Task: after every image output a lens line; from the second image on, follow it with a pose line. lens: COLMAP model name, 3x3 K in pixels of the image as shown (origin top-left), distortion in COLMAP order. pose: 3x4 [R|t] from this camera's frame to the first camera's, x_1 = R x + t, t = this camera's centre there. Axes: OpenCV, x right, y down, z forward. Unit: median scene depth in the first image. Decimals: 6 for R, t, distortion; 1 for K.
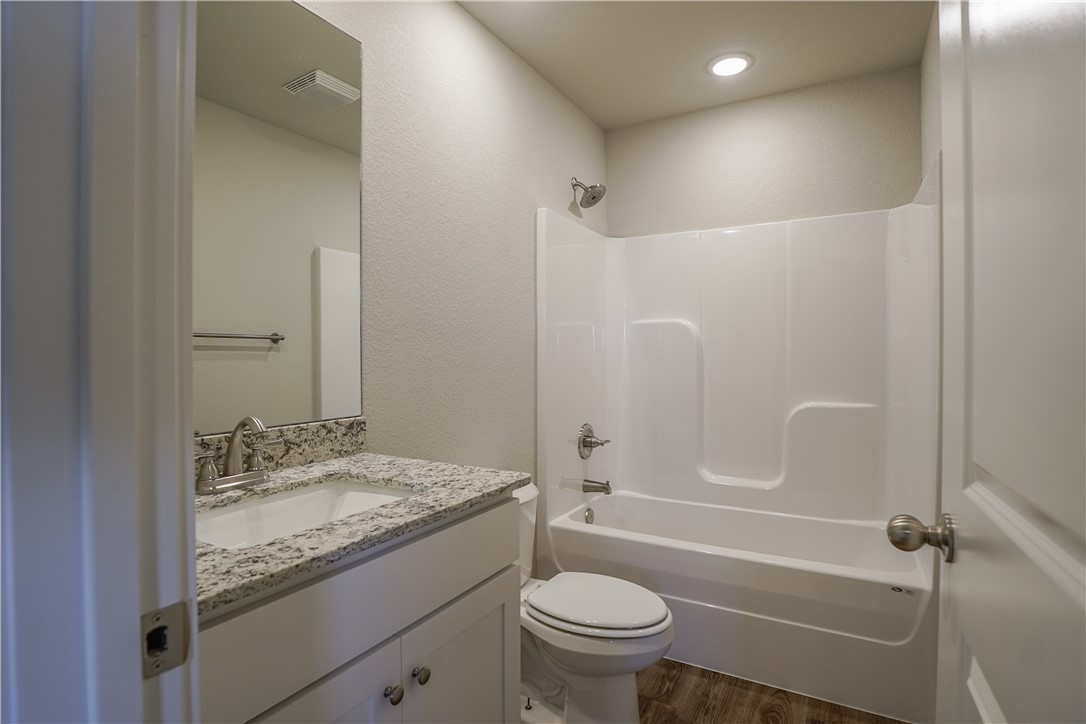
lens RADIAL K [[528.2, 0, 539.3], [0, 528.2, 361.3], [0, 0, 1]] dist [-0.045236, 0.009353]
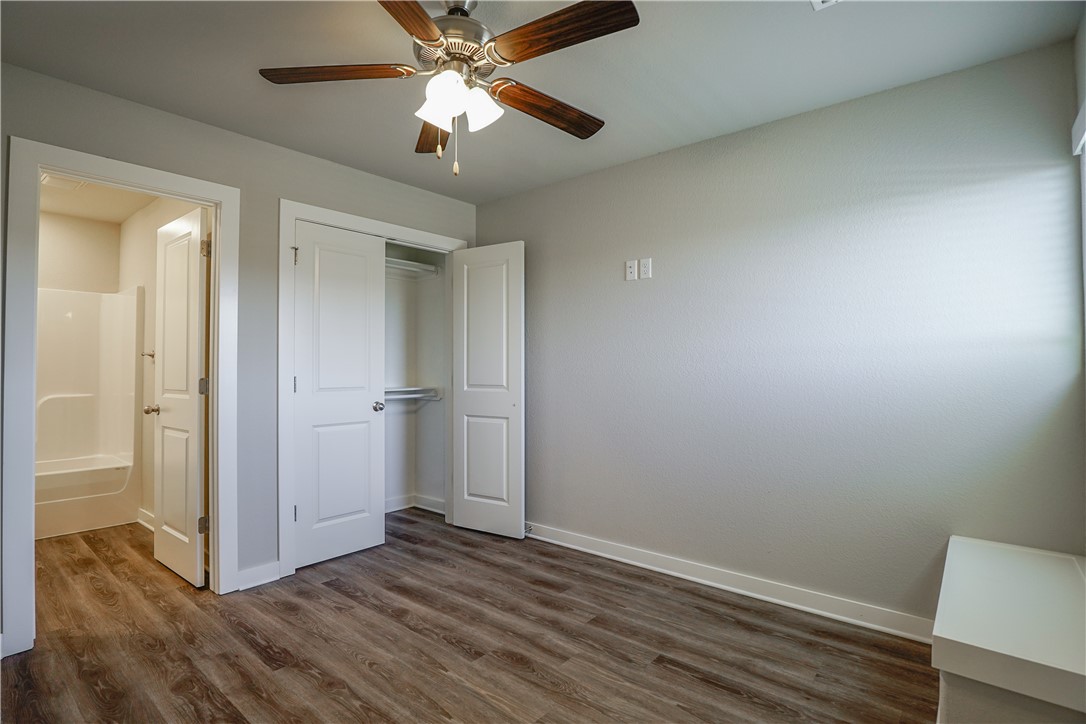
lens RADIAL K [[528.2, 0, 539.3], [0, 528.2, 361.3], [0, 0, 1]] dist [-0.045236, 0.009353]
pose [[0.159061, 0.016681, 0.987128, -1.135097], [-0.000308, 0.999858, -0.016846, -0.007878], [-0.987269, 0.002376, 0.159044, -1.094681]]
